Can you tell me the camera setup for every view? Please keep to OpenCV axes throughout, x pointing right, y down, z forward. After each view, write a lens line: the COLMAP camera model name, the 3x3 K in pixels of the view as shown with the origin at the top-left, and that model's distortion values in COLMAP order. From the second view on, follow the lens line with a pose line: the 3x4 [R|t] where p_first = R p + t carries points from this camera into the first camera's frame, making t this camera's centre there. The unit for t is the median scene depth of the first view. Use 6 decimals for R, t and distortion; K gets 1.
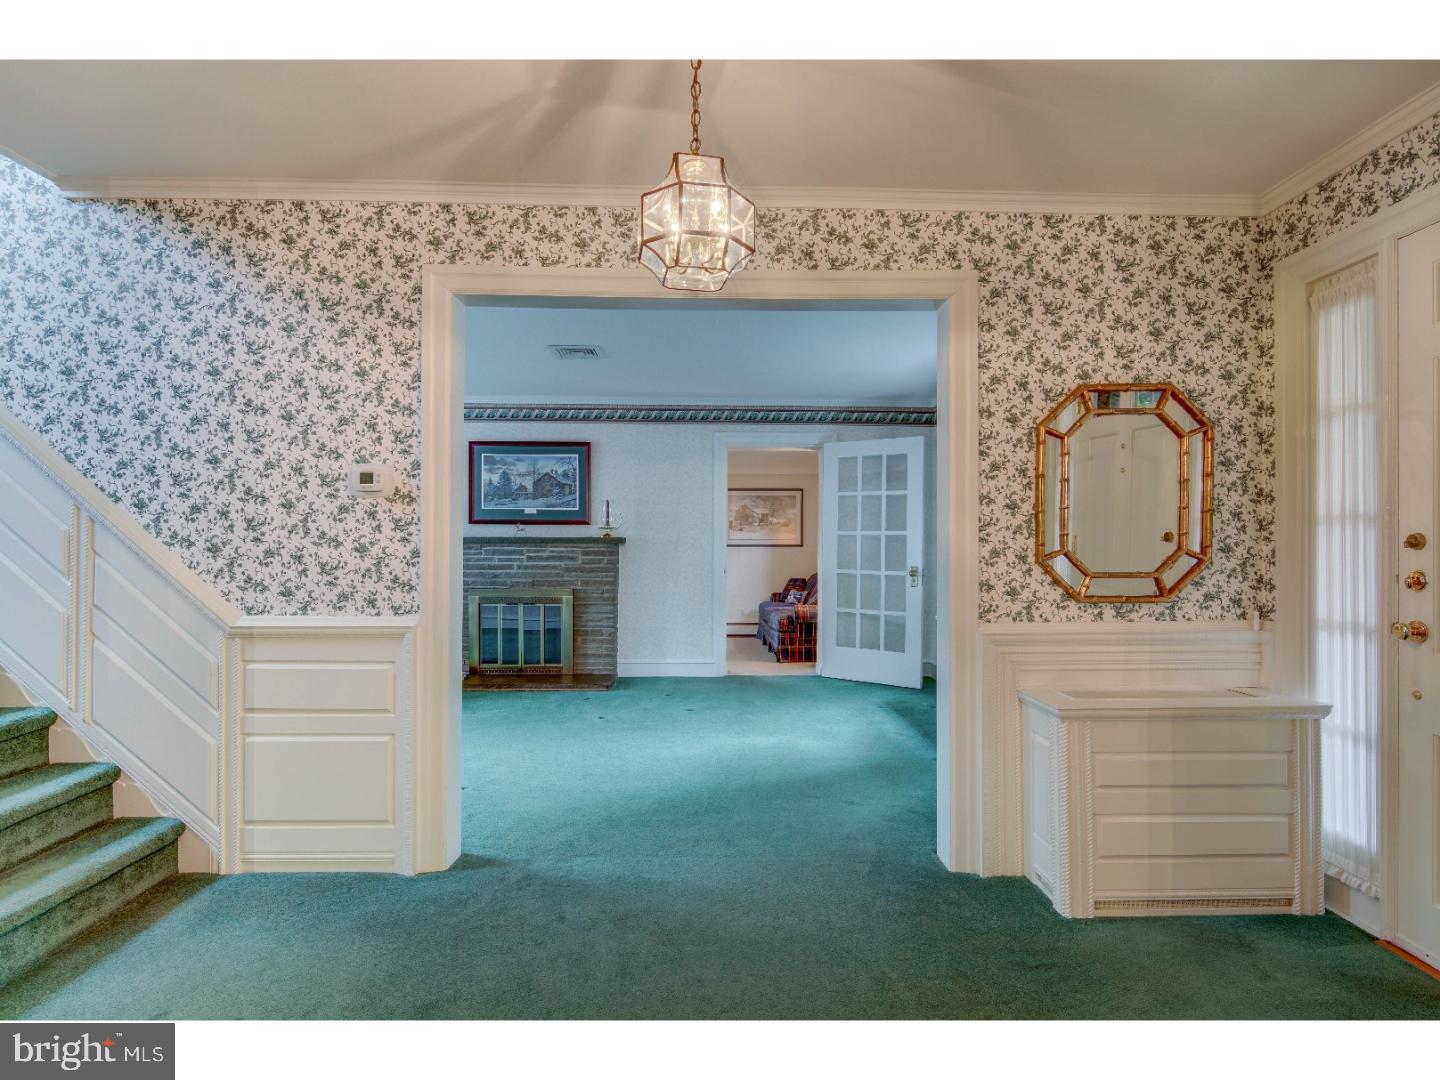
lens RADIAL K [[725.4, 0, 718.3], [0, 725.4, 544.7], [0, 0, 1]] dist [0.016272, -0.012014]
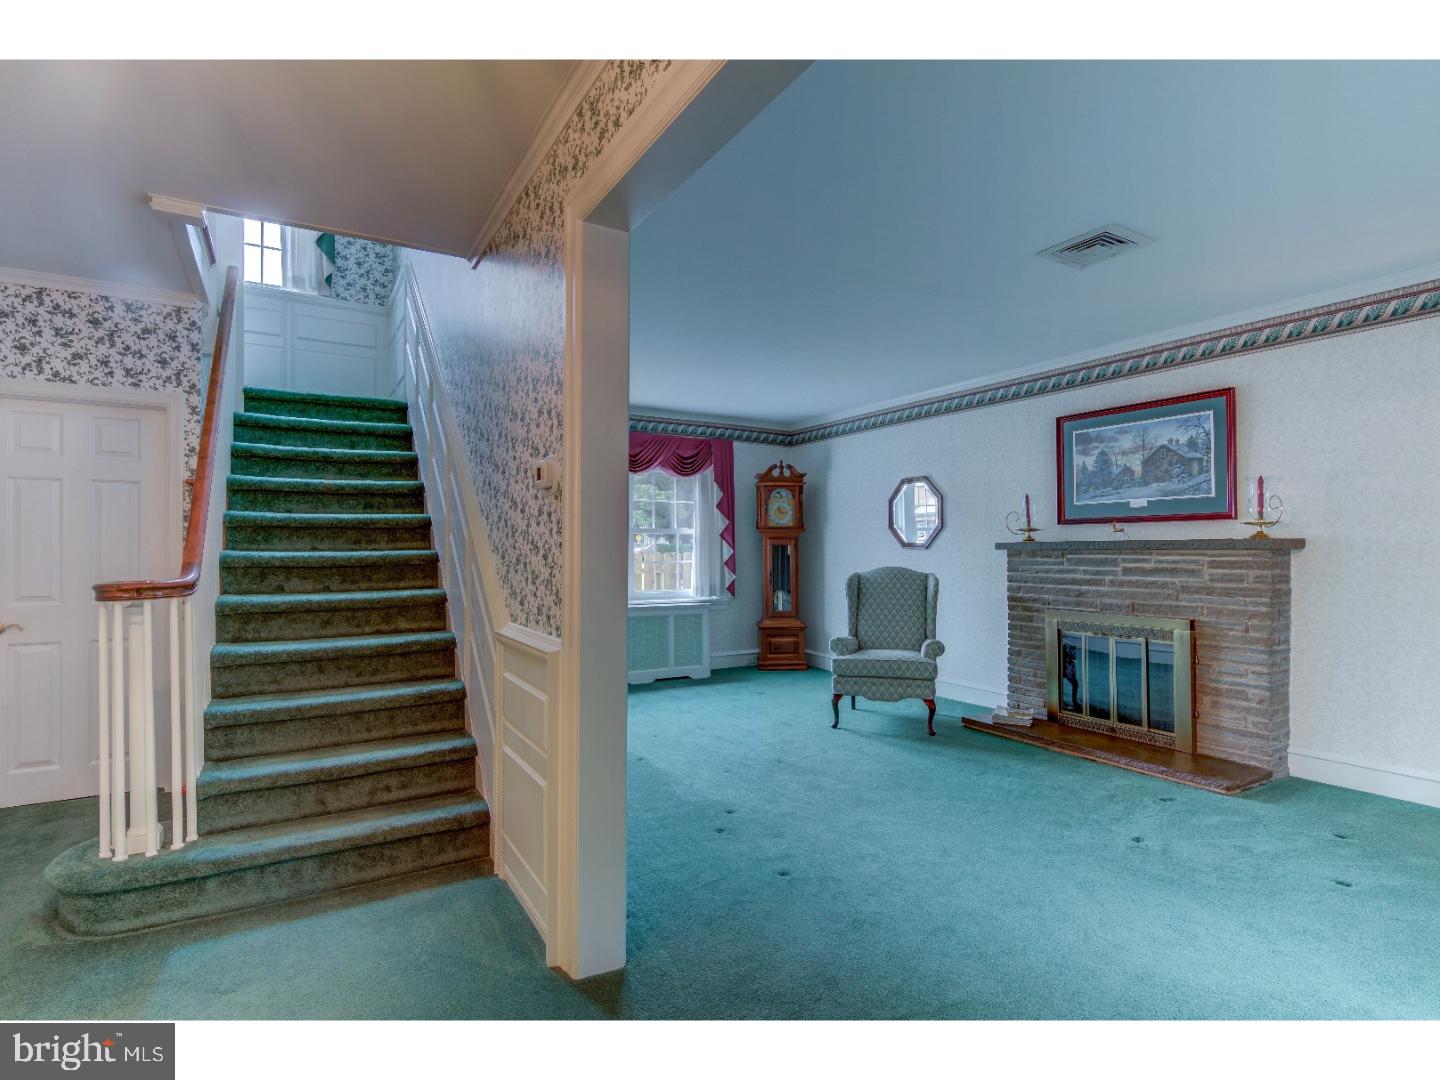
lens RADIAL K [[725.4, 0, 718.3], [0, 725.4, 544.7], [0, 0, 1]] dist [0.016272, -0.012014]
pose [[0.495403, -0.010533, -0.868600, 0.152103], [0.001472, 0.999935, -0.011286, 0.000933], [0.868662, 0.004313, 0.495386, 0.313827]]
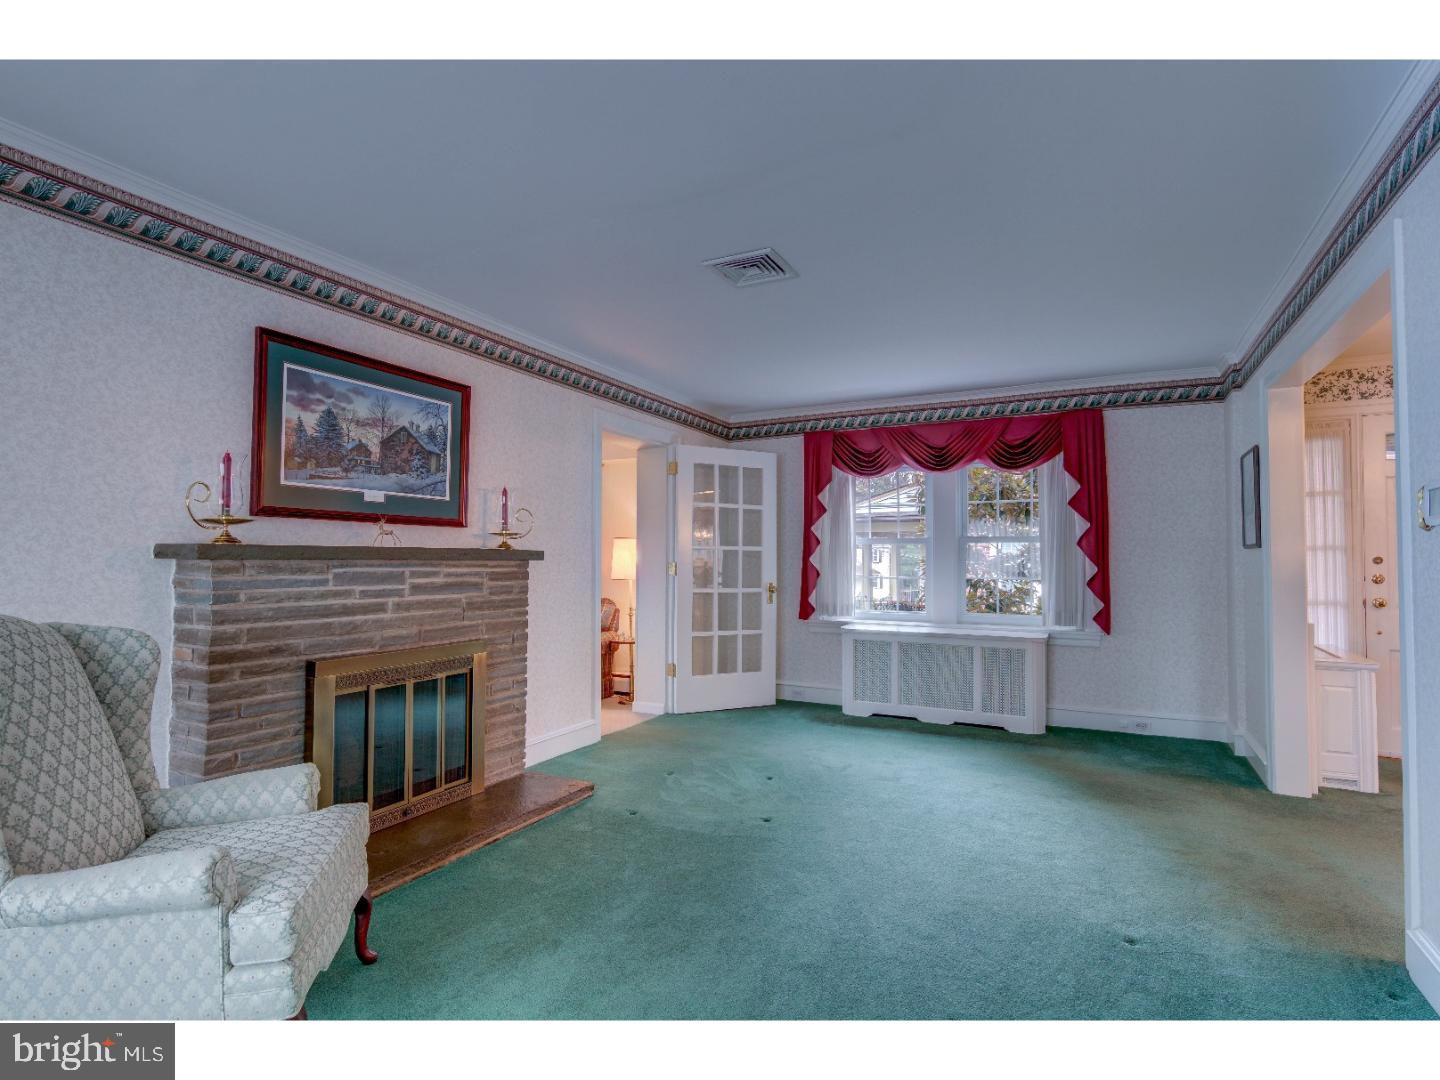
lens RADIAL K [[725.4, 0, 718.3], [0, 725.4, 544.7], [0, 0, 1]] dist [0.016272, -0.012014]
pose [[0.474621, 0.017430, 0.880018, -0.612012], [-0.000909, 0.999813, -0.019312, -0.002662], [-0.880190, 0.008366, 0.474548, 0.562397]]
